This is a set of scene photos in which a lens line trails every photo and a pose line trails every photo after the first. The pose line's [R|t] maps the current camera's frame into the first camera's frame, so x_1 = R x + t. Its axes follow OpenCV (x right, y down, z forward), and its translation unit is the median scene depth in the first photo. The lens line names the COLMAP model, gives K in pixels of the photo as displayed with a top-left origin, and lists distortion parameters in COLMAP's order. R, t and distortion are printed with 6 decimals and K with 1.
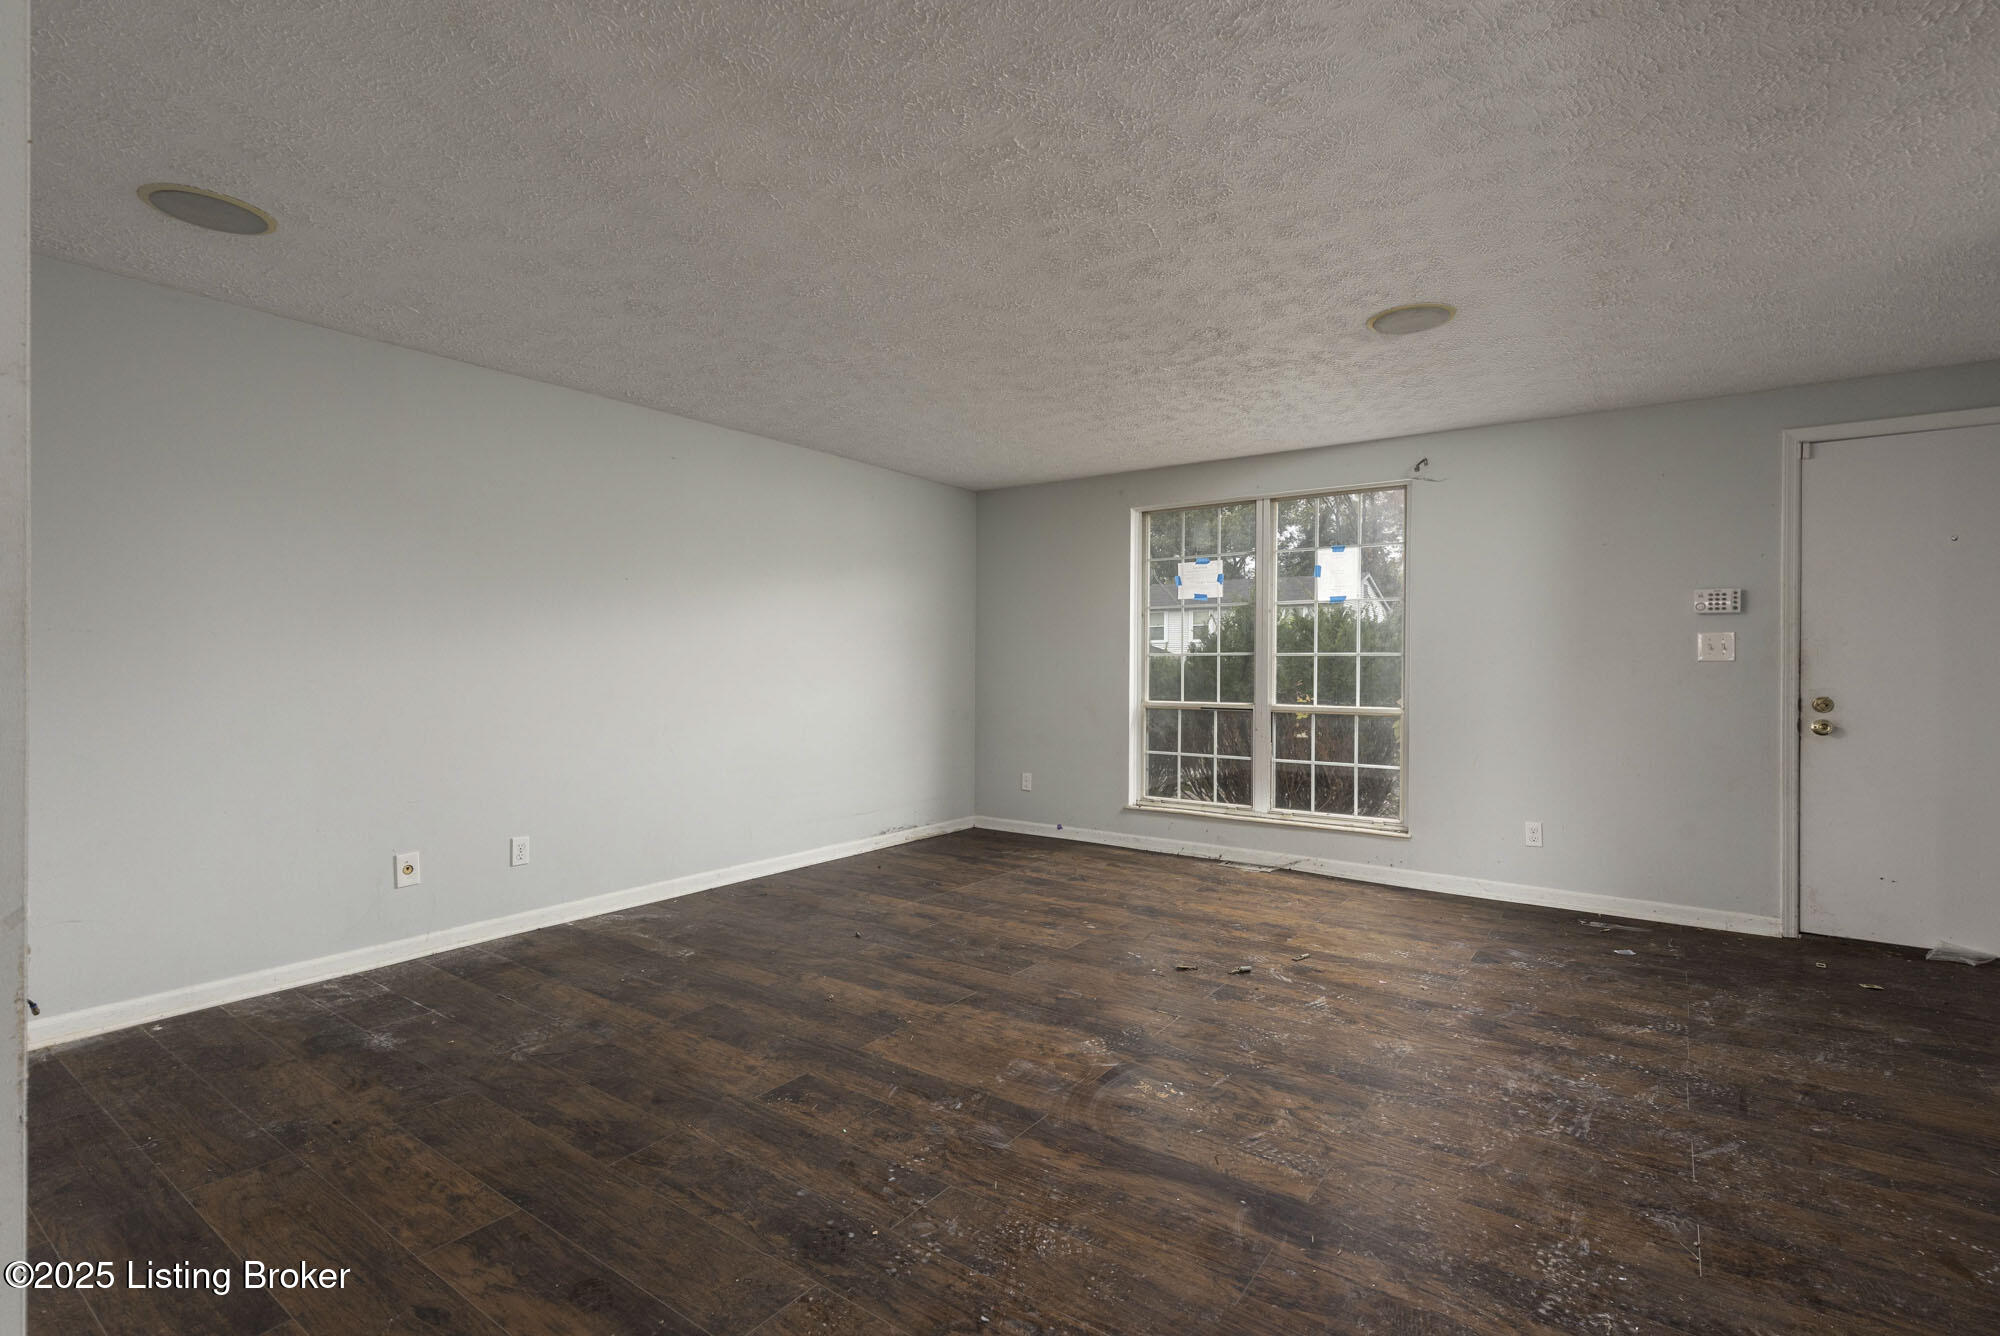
lens RADIAL K [[921.1, 0, 997.0], [0, 921.1, 684.3], [0, 0, 1]] dist [0.011538, -0.002367]
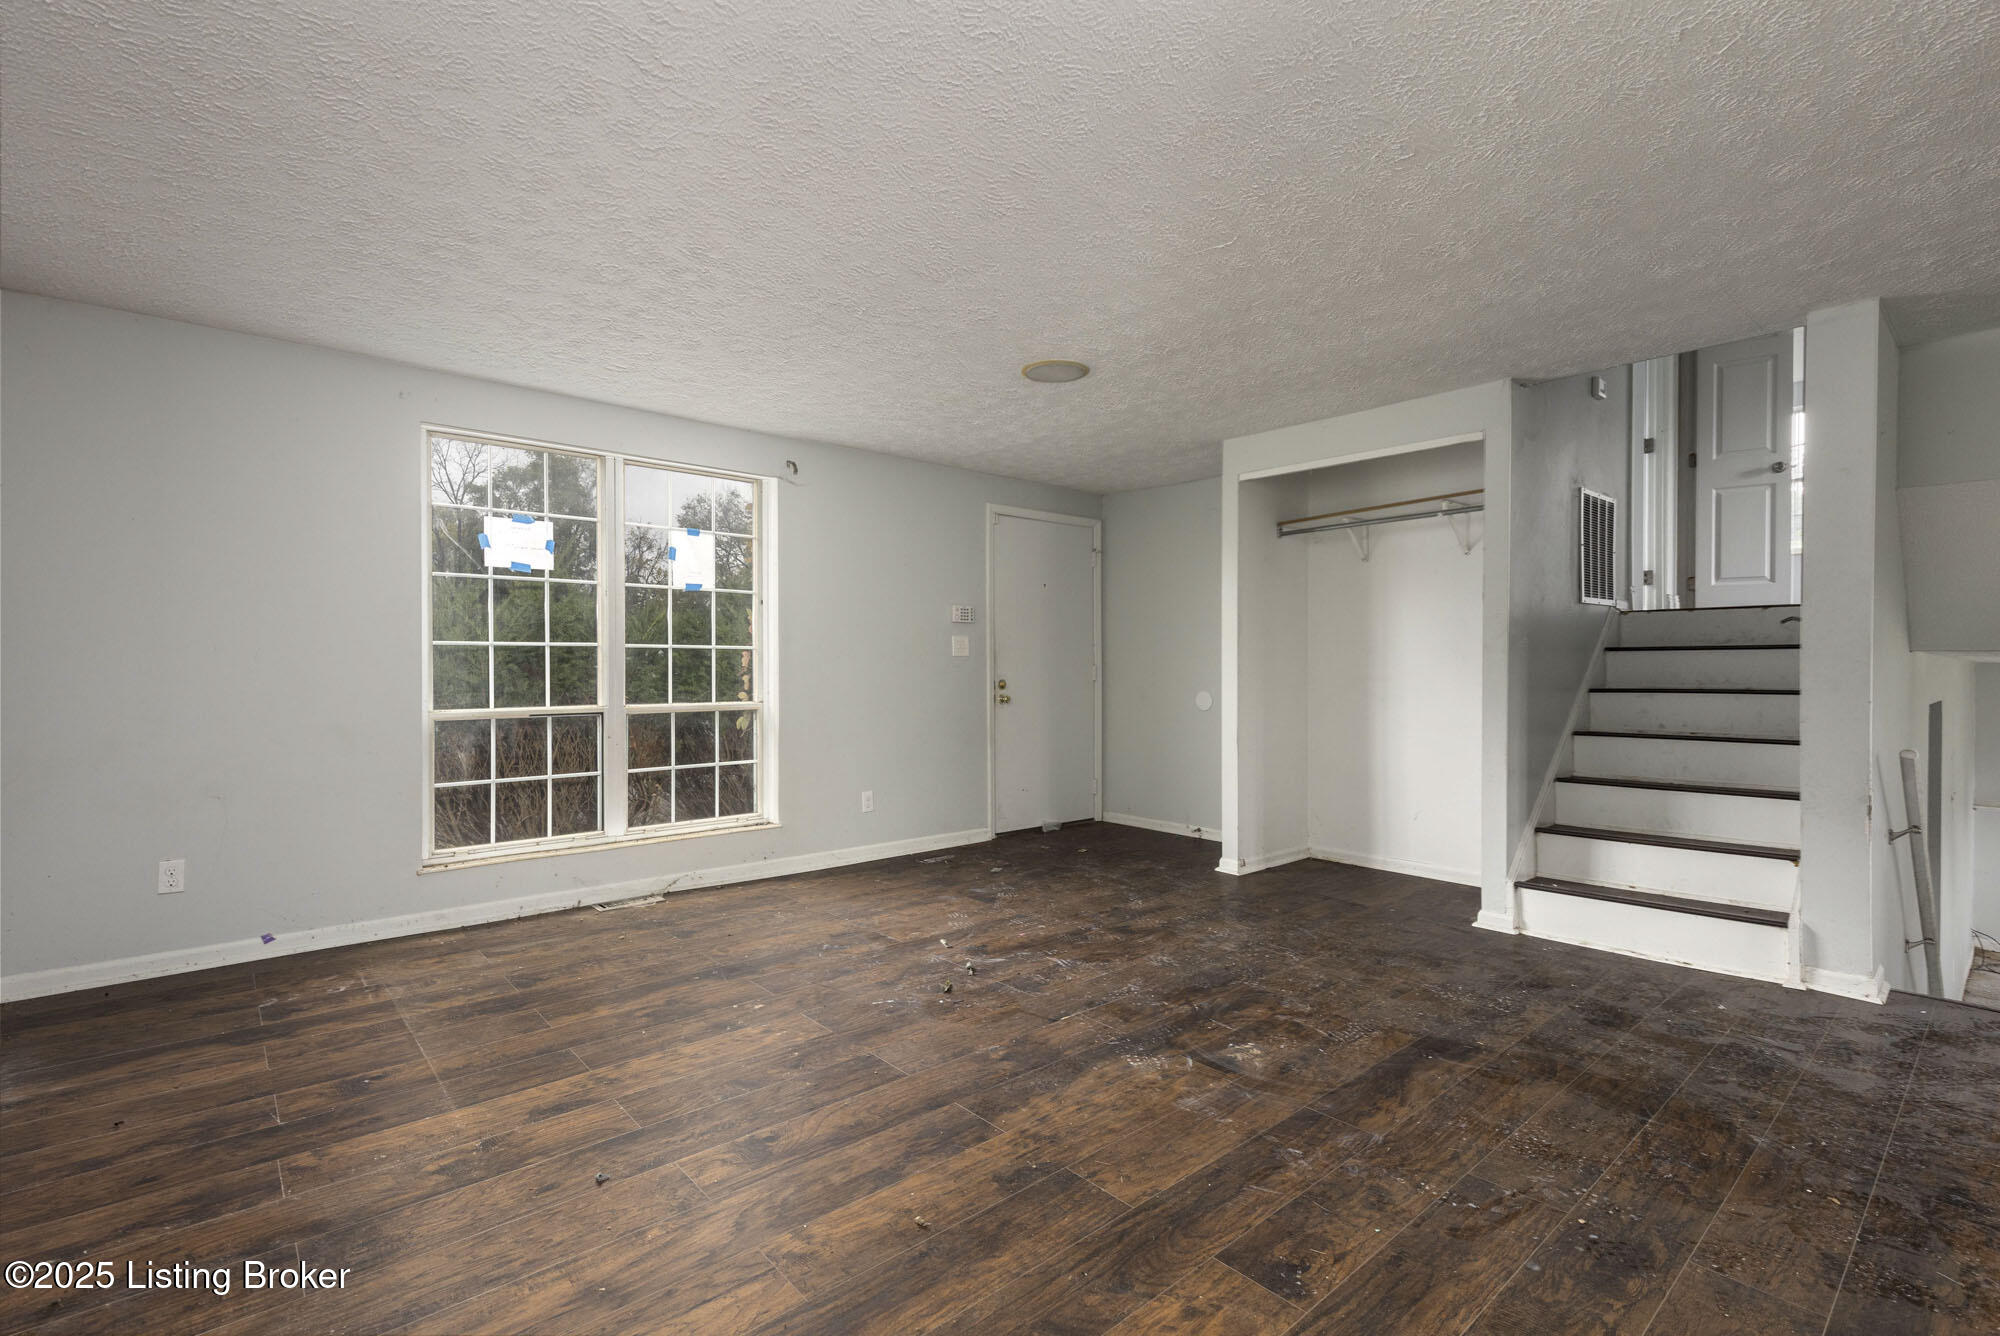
lens RADIAL K [[921.1, 0, 981.6], [0, 921.1, 667.7], [0, 0, 1]] dist [0.011538, -0.002367]
pose [[0.231893, -0.008846, 0.972701, -0.612128], [0.018589, 0.999816, 0.004661, -0.013625], [-0.972564, 0.017001, 0.232015, 0.674167]]
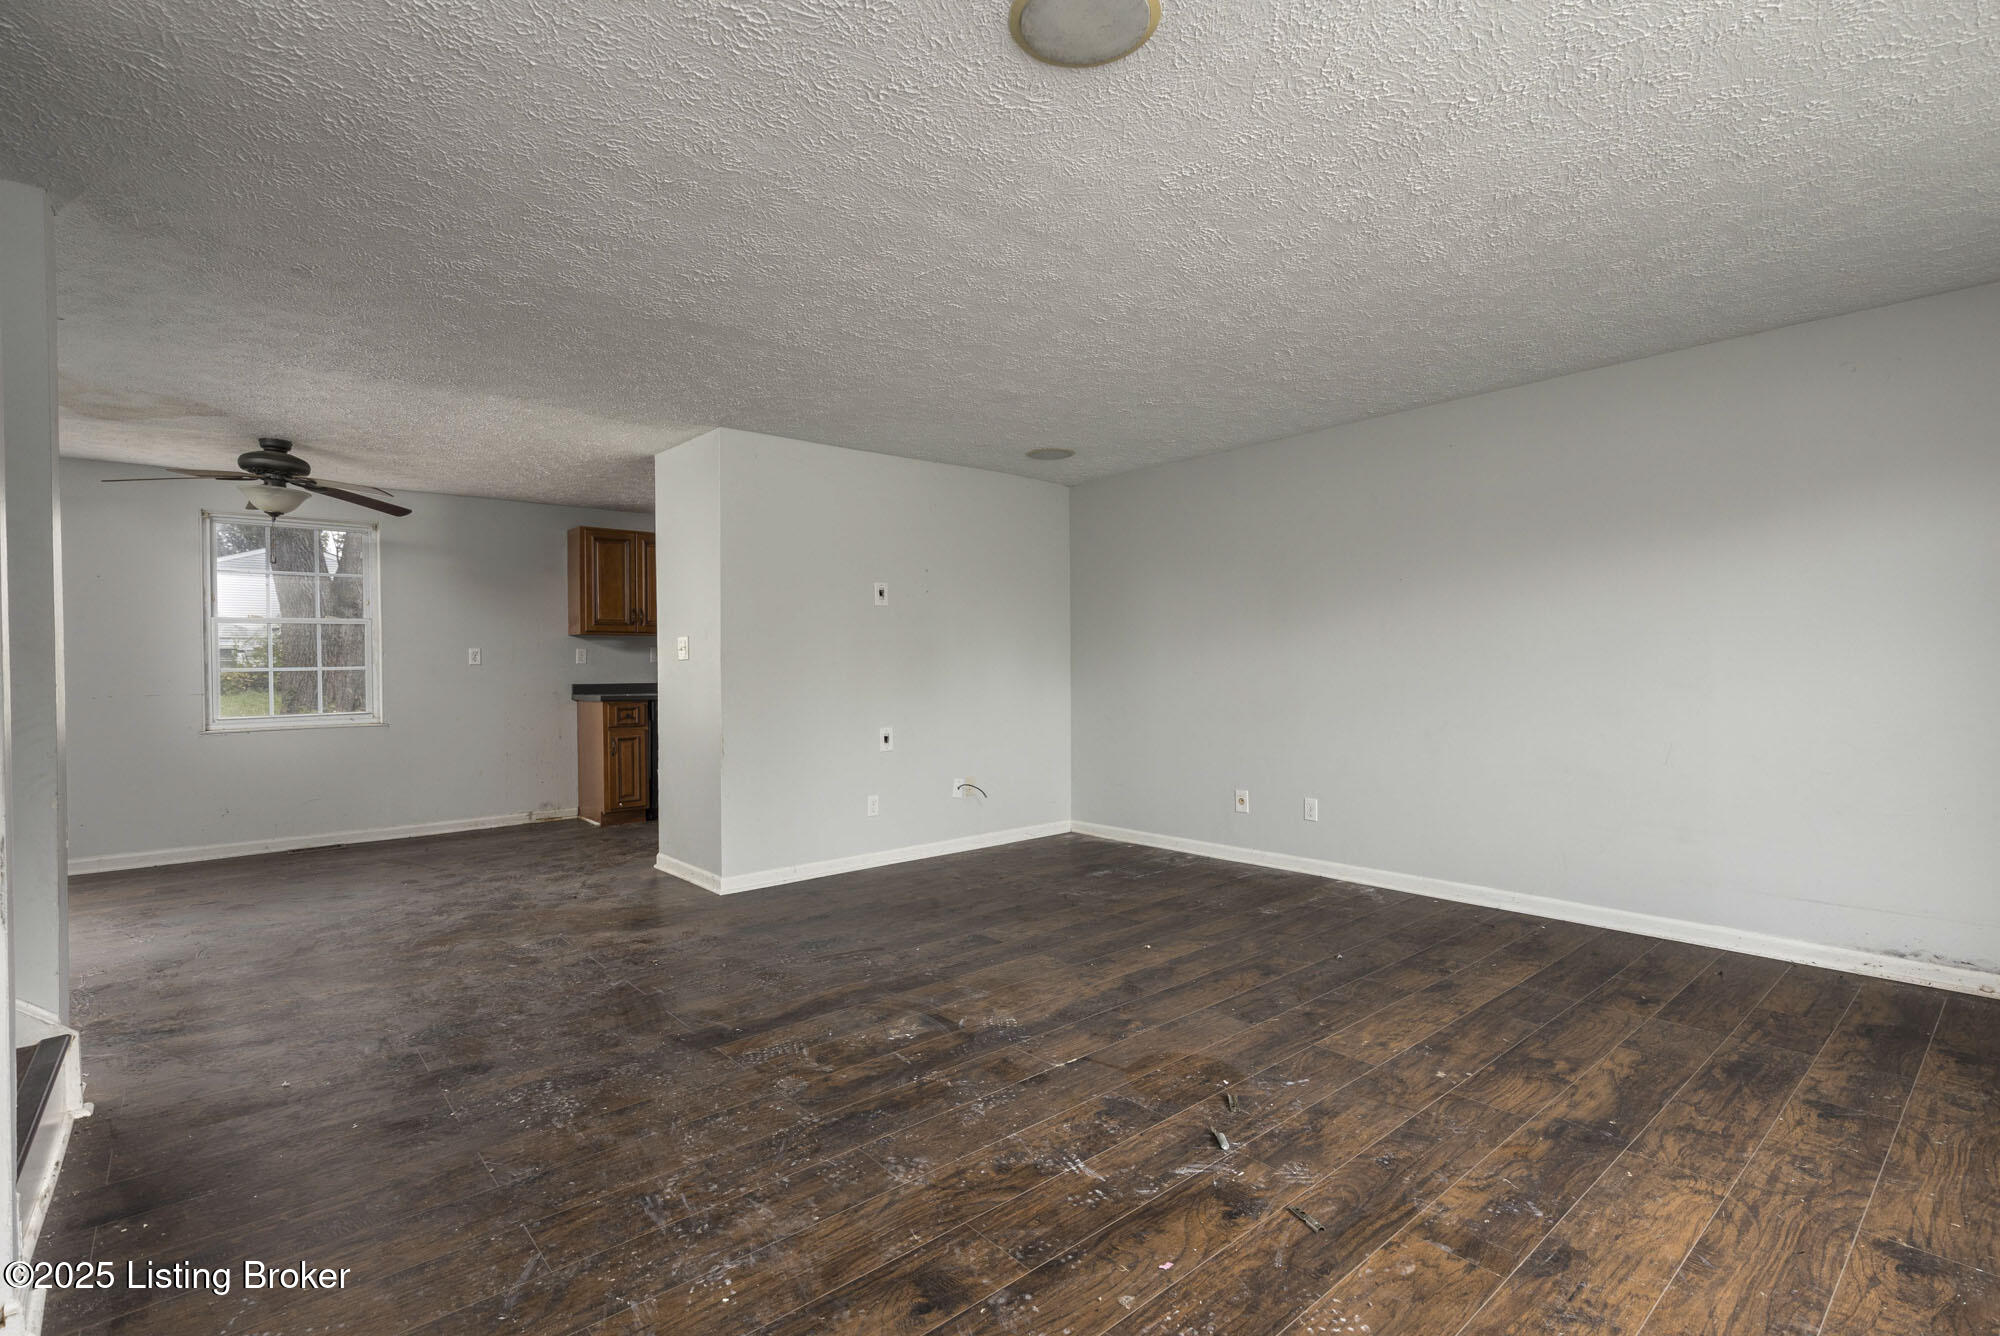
lens RADIAL K [[921.1, 0, 993.9], [0, 921.1, 679.4], [0, 0, 1]] dist [0.011538, -0.002367]
pose [[-0.230513, 0.013575, -0.972975, 0.816238], [-0.010242, 0.999813, 0.016376, -0.012489], [0.973015, 0.013740, -0.230331, 0.885399]]
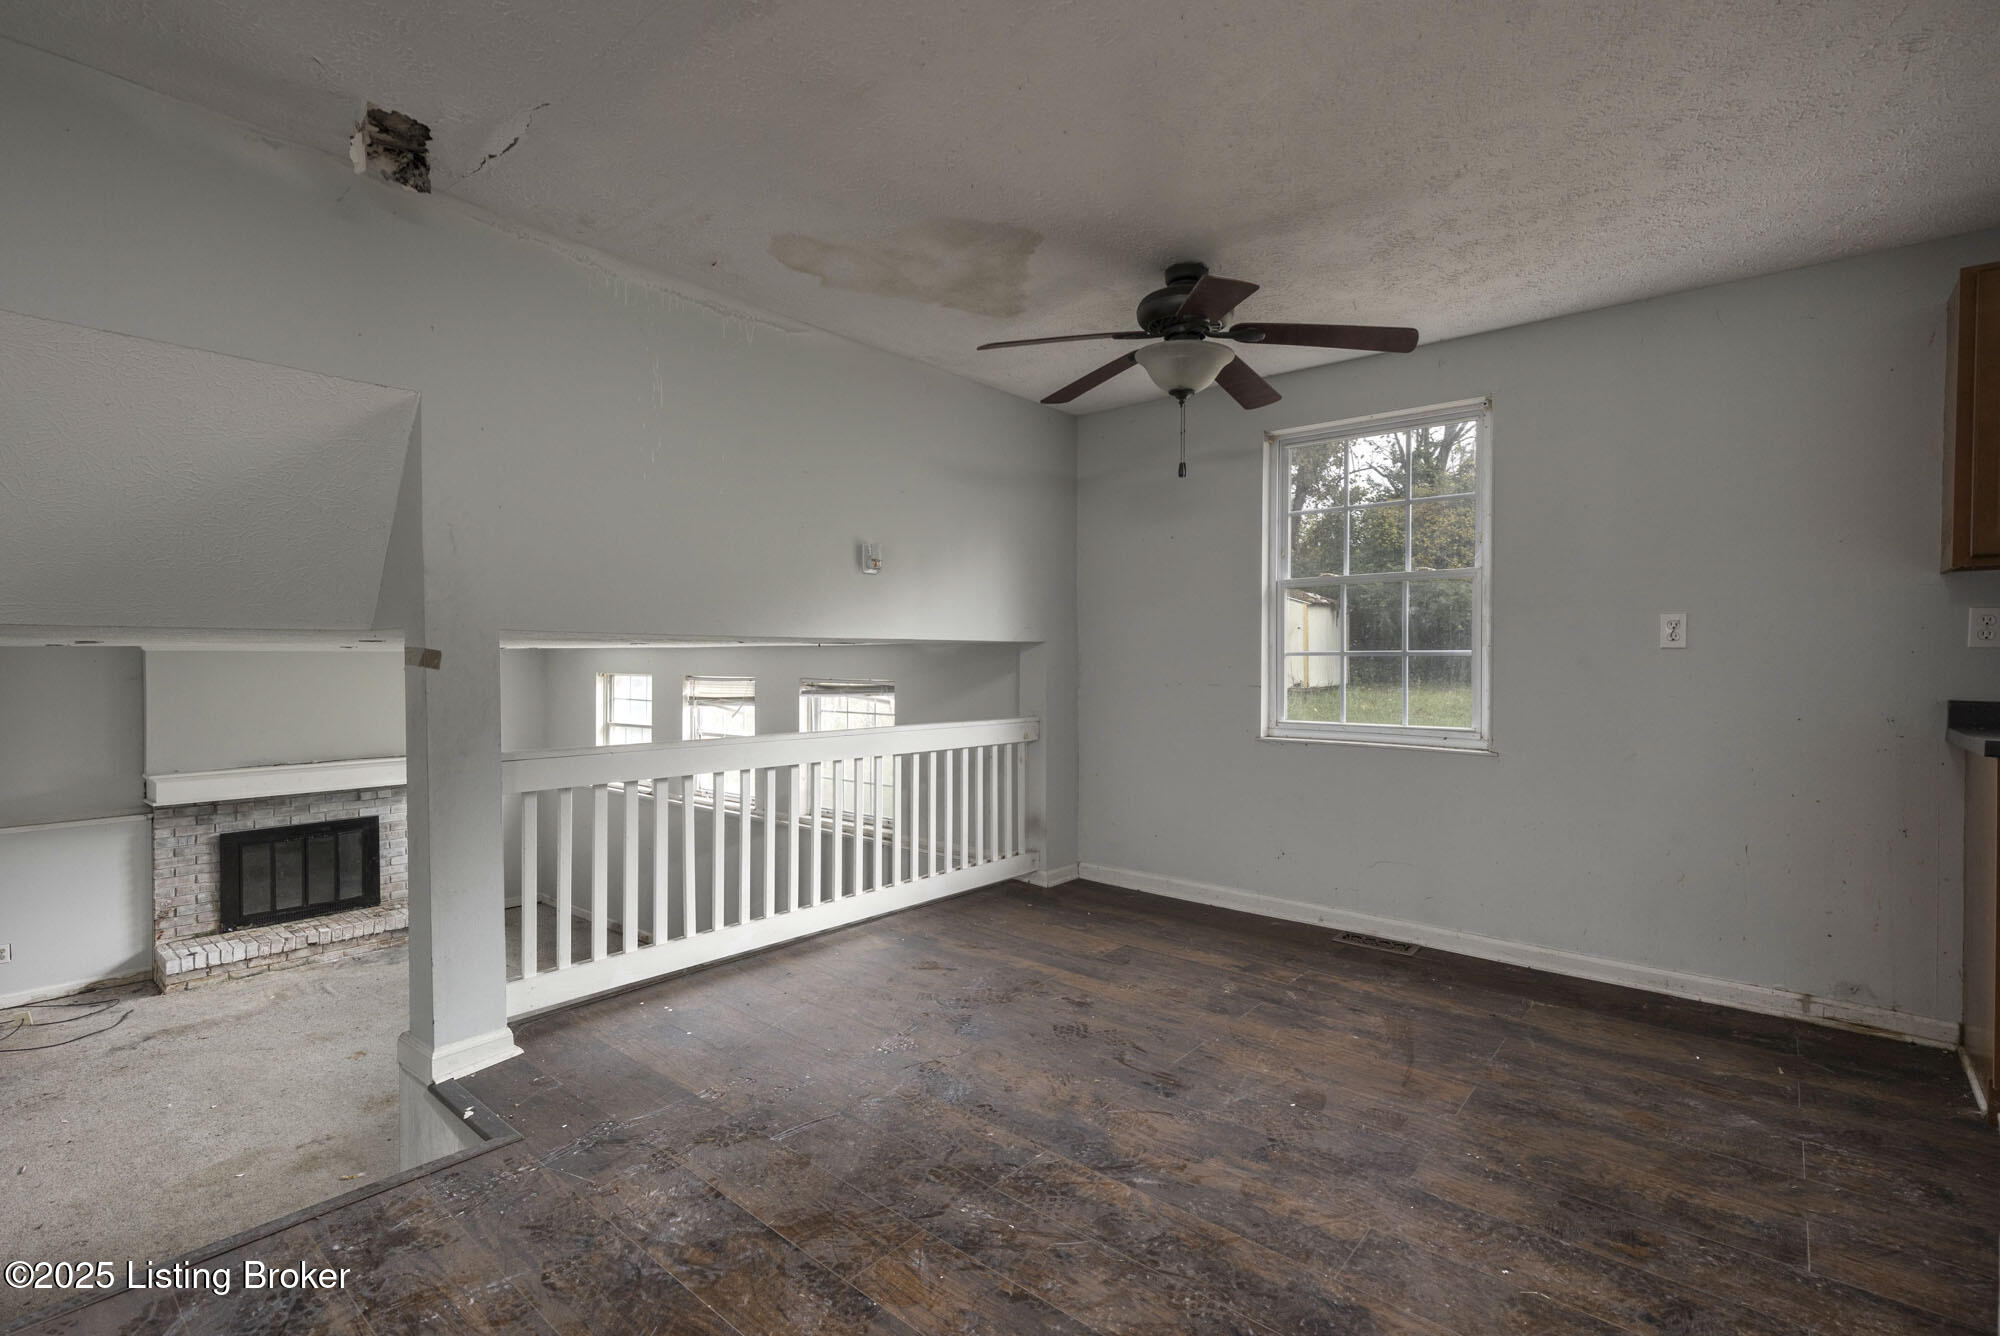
lens RADIAL K [[921.1, 0, 994.5], [0, 921.1, 674.8], [0, 0, 1]] dist [0.011538, -0.002367]
pose [[-0.996987, -0.008262, 0.077124, -0.088803], [-0.005192, 0.999189, 0.039920, -0.004928], [-0.077391, 0.039399, -0.996222, 0.410089]]
